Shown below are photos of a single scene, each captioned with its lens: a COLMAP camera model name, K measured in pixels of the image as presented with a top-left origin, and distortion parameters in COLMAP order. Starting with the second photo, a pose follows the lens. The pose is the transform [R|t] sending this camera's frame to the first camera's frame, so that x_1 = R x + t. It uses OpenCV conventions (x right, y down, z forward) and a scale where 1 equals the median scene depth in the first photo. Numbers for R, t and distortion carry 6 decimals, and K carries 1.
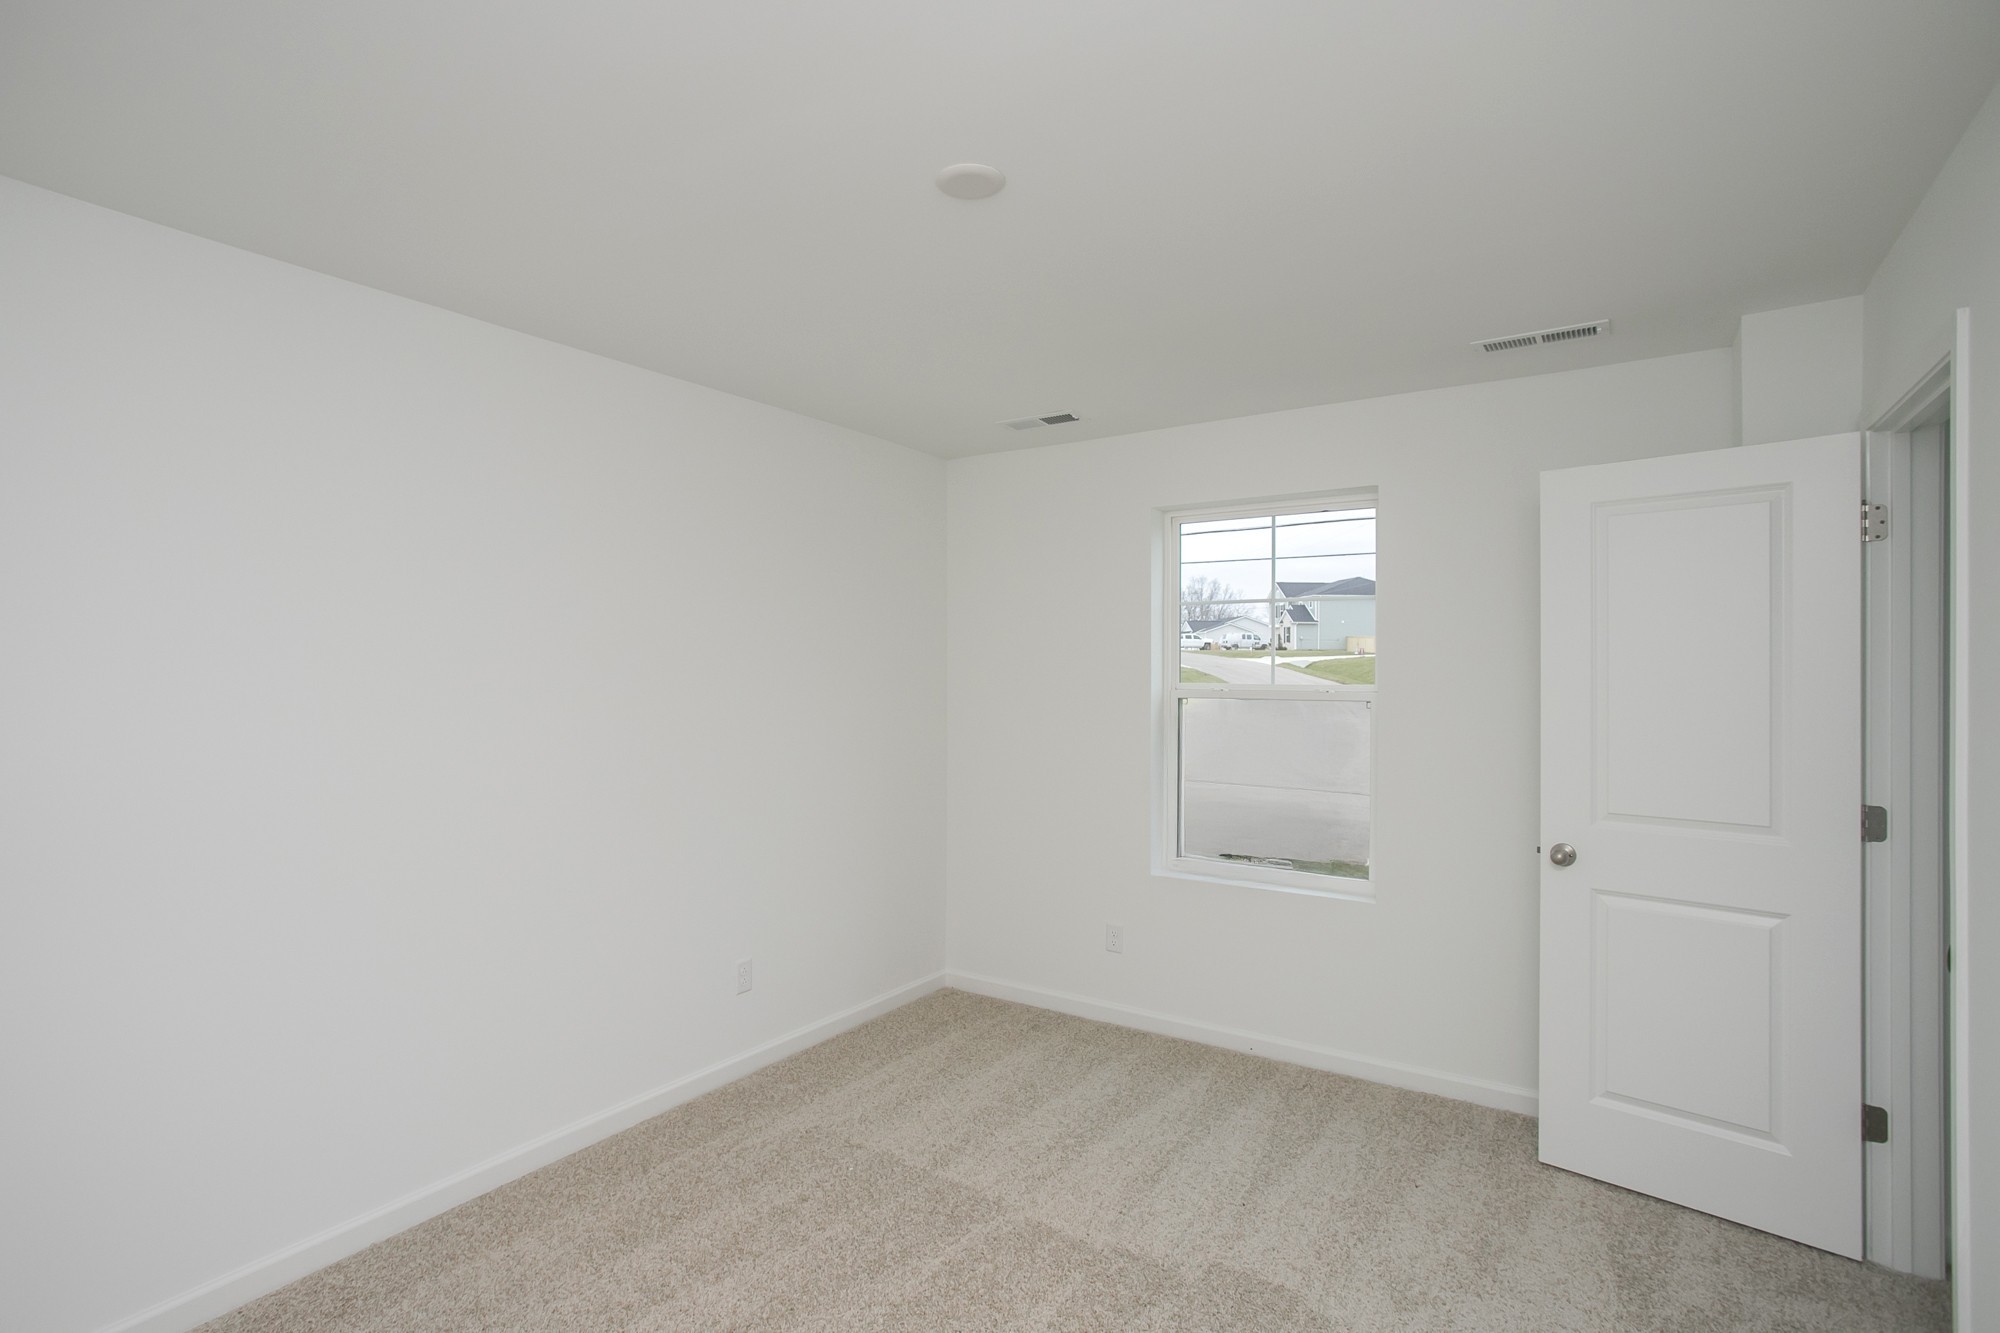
lens RADIAL K [[976.1, 0, 984.1], [0, 976.1, 674.5], [0, 0, 1]] dist [-0.039167, 0.026756]
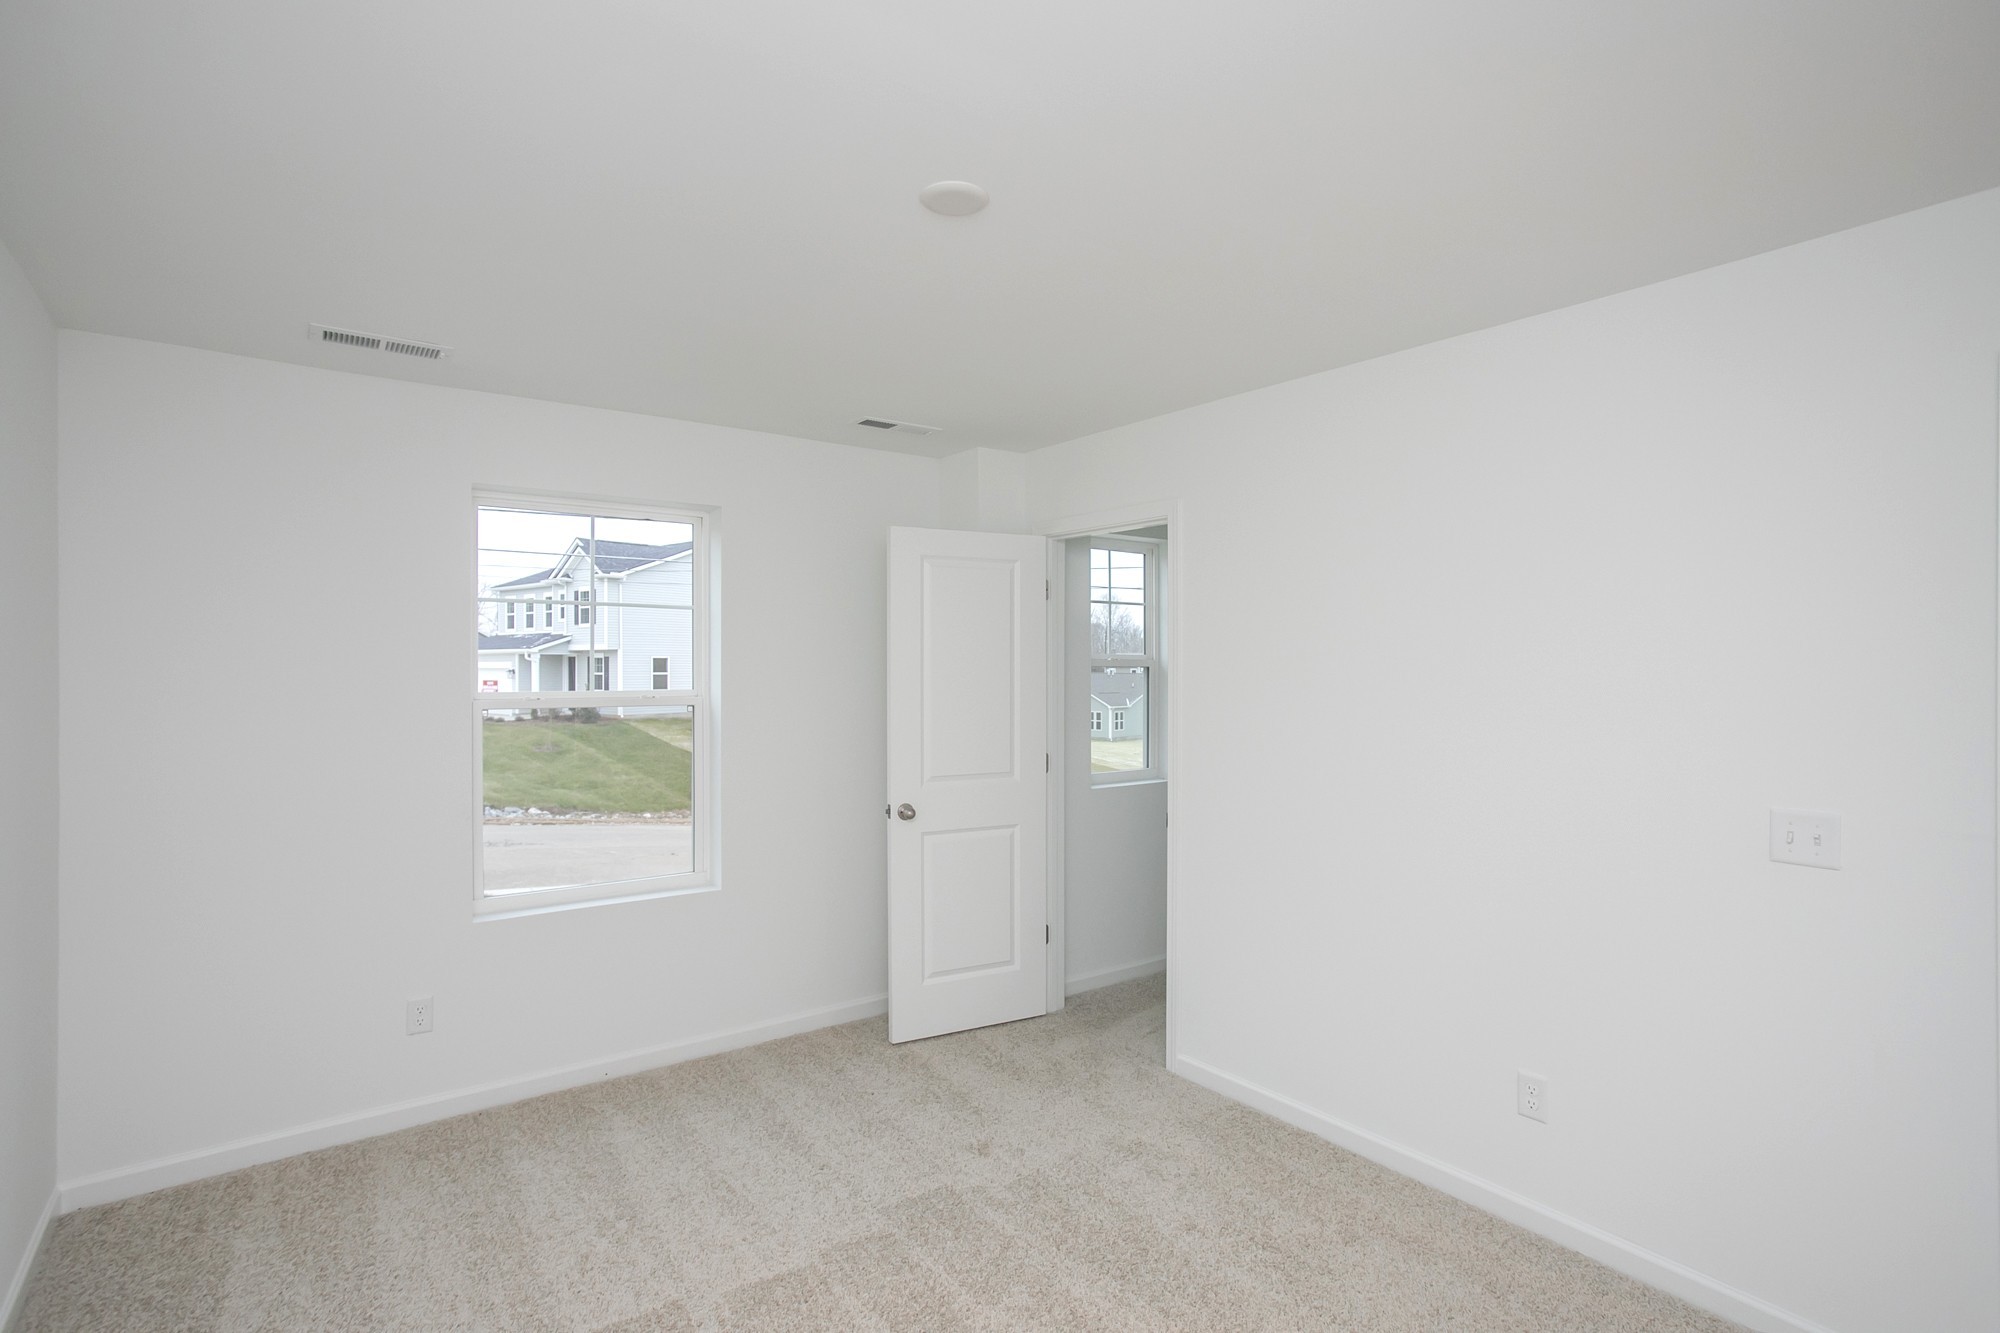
lens RADIAL K [[976.1, 0, 984.1], [0, 976.1, 674.5], [0, 0, 1]] dist [-0.039167, 0.026756]
pose [[0.318255, 0.005659, 0.947988, -0.635926], [0.006720, 0.999944, -0.008225, 0.005984], [-0.947981, 0.008988, 0.318199, 0.433500]]
